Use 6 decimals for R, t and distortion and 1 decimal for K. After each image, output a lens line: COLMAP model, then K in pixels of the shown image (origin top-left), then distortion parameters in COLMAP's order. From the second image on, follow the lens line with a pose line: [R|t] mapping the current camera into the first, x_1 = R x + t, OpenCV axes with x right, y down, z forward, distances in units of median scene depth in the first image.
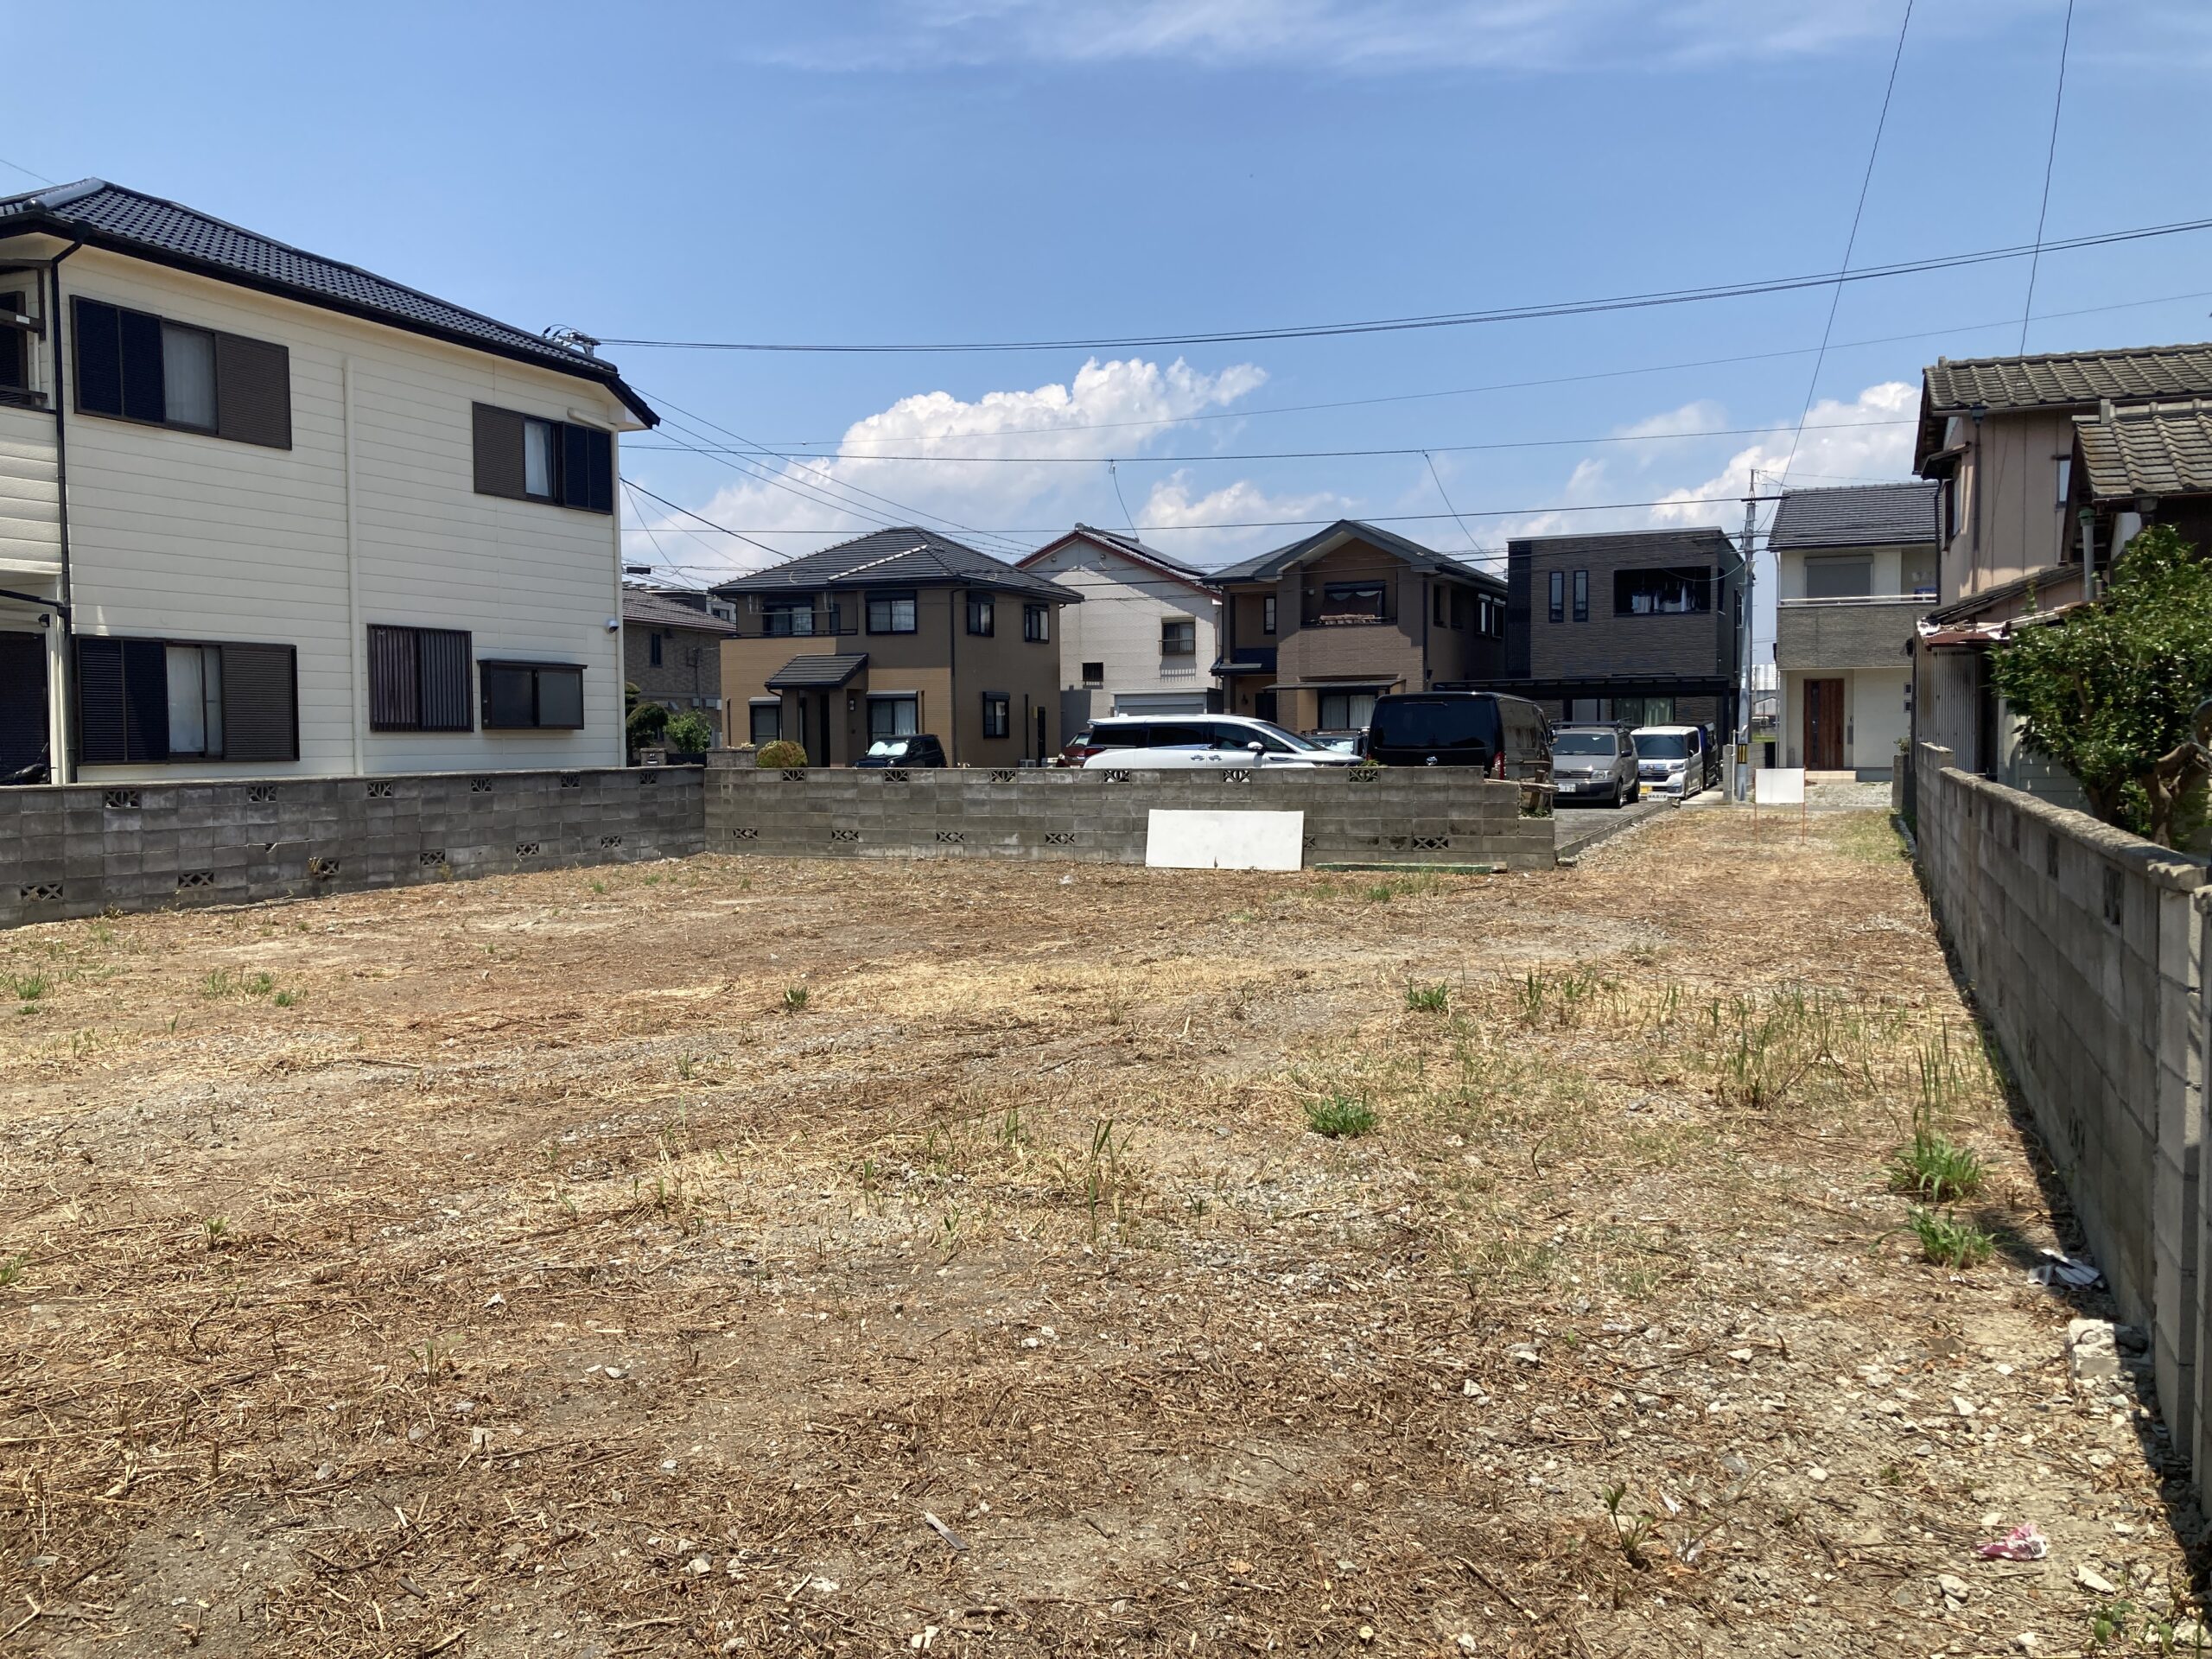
lens RADIAL K [[1826.9, 0, 1097.2], [0, 1826.9, 822.7], [0, 0, 1]] dist [0.041853, -0.050118]
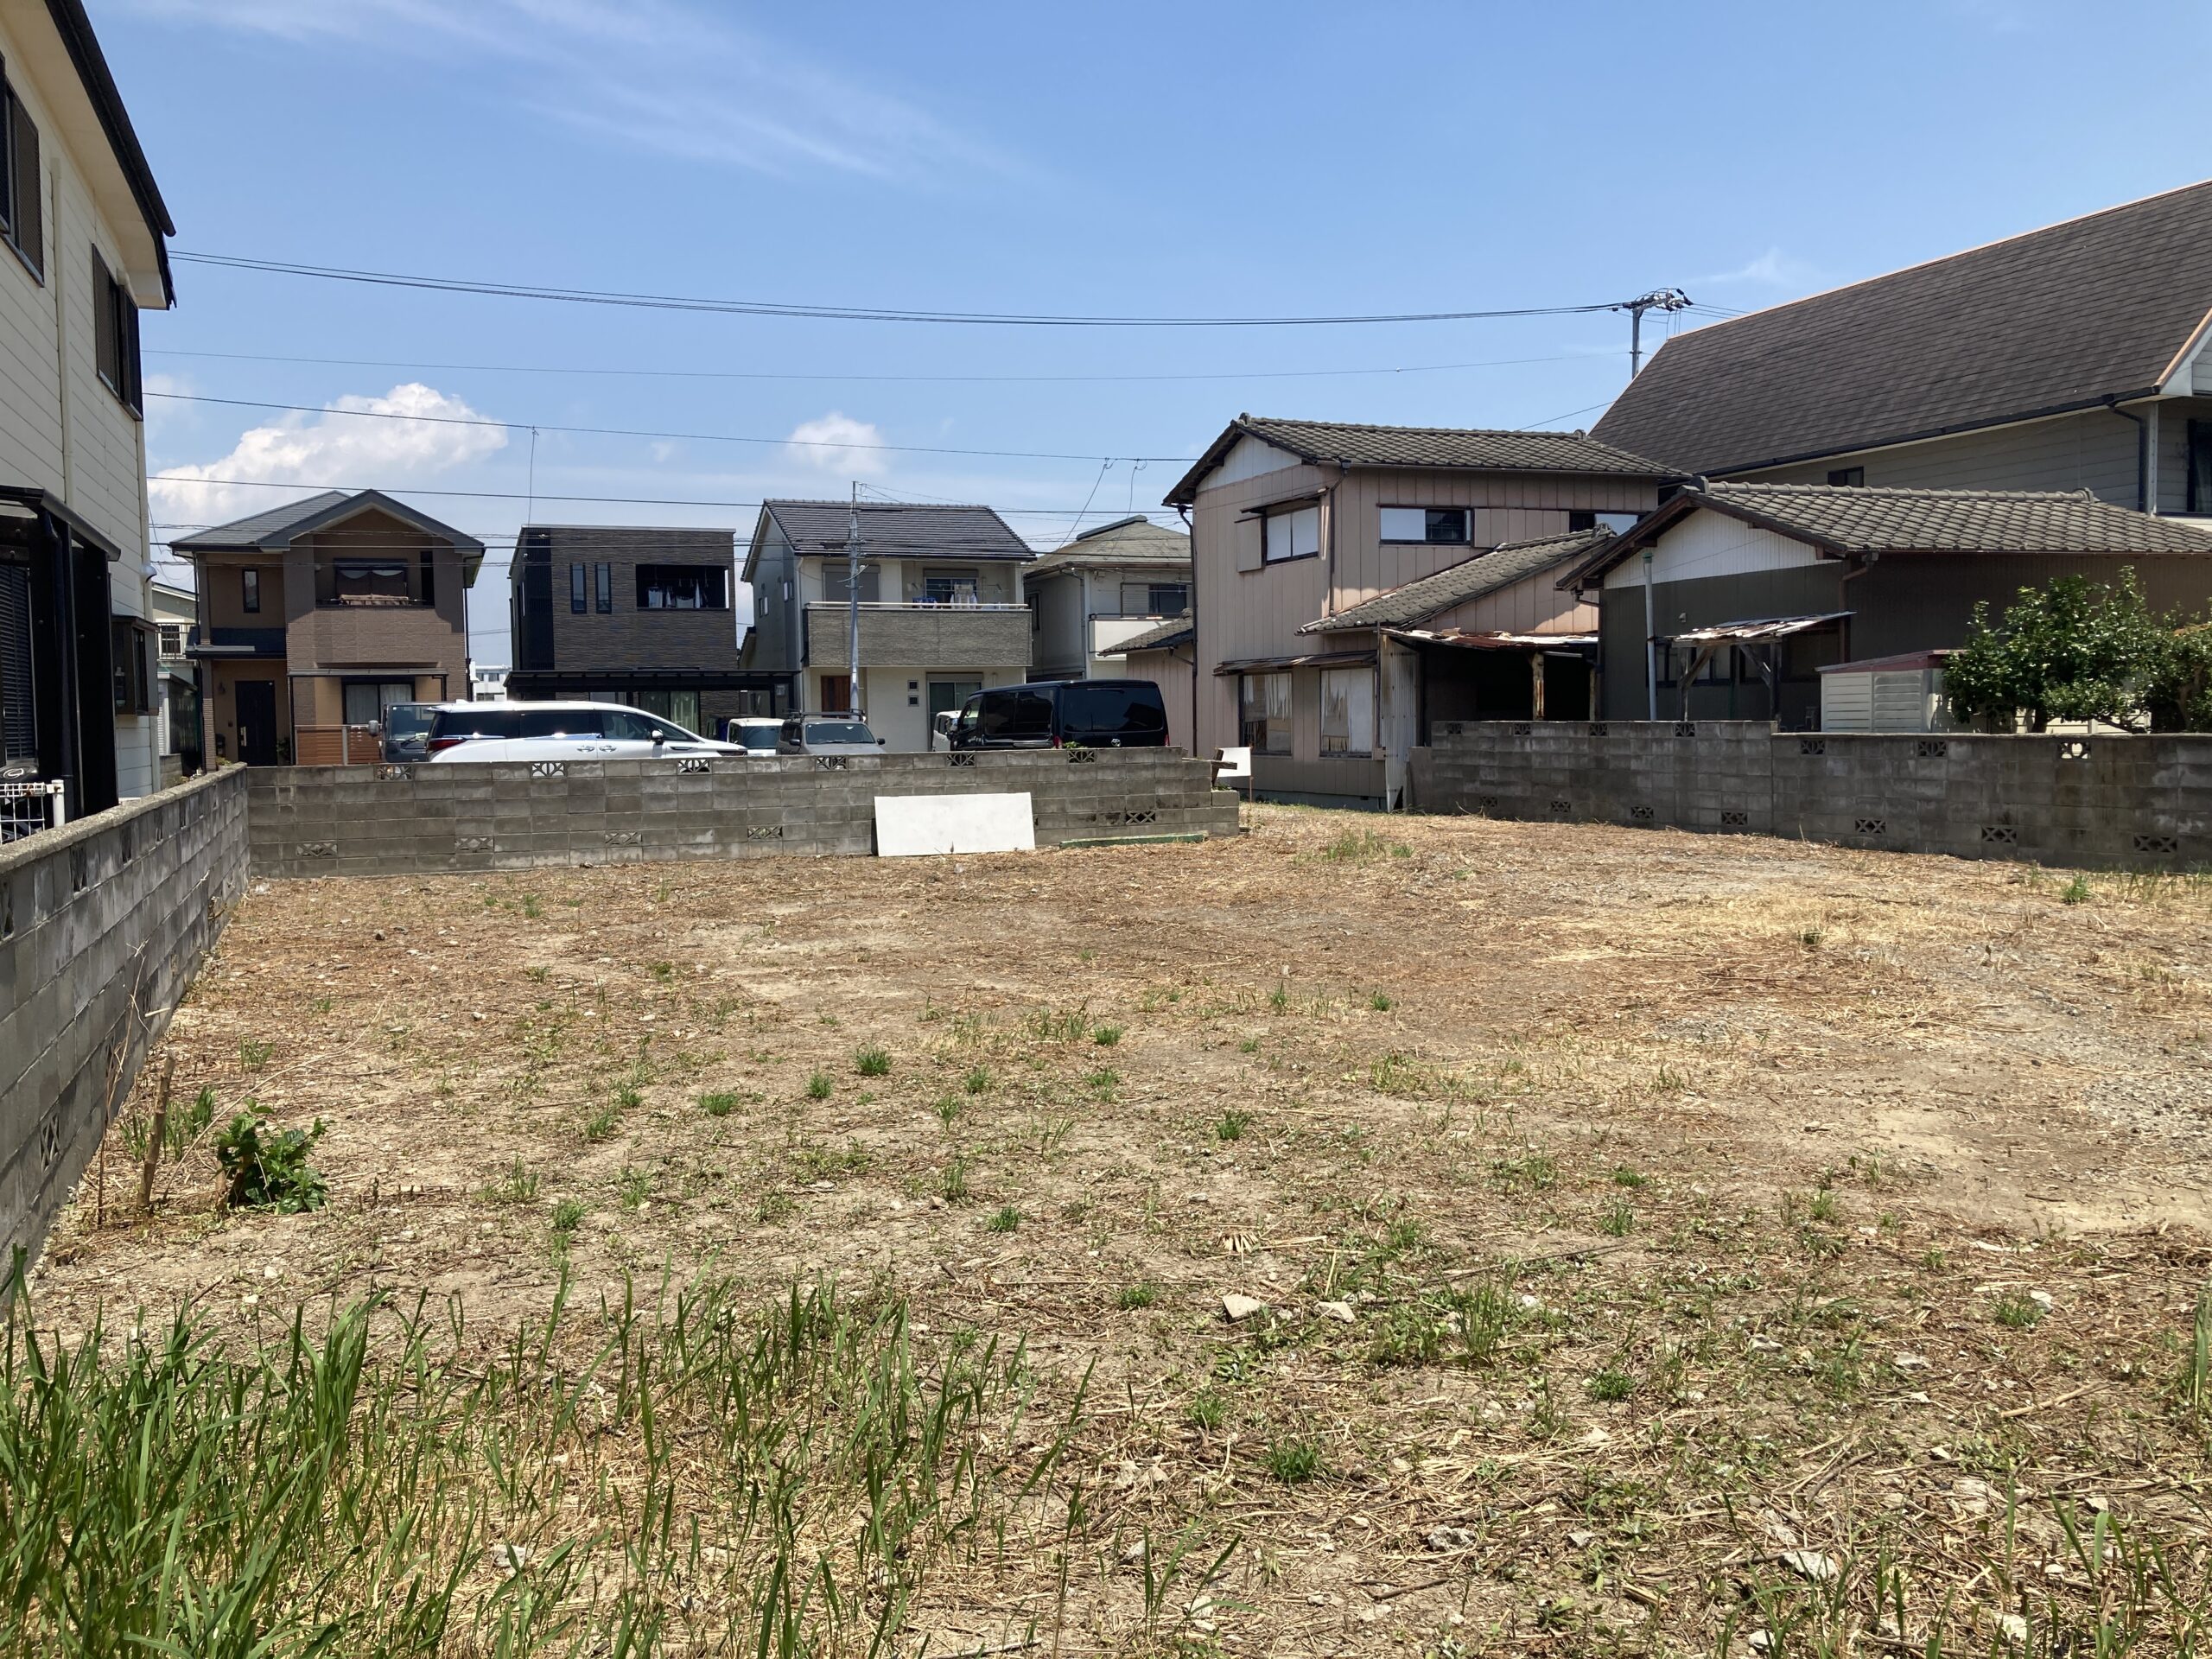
lens RADIAL K [[1826.9, 0, 1107.7], [0, 1826.9, 812.0], [0, 0, 1]] dist [0.041853, -0.050118]
pose [[0.707218, -0.037697, 0.705990, -1.167774], [0.041437, 0.999071, 0.011837, -0.011207], [-0.705780, 0.020883, 0.708123, 0.480723]]
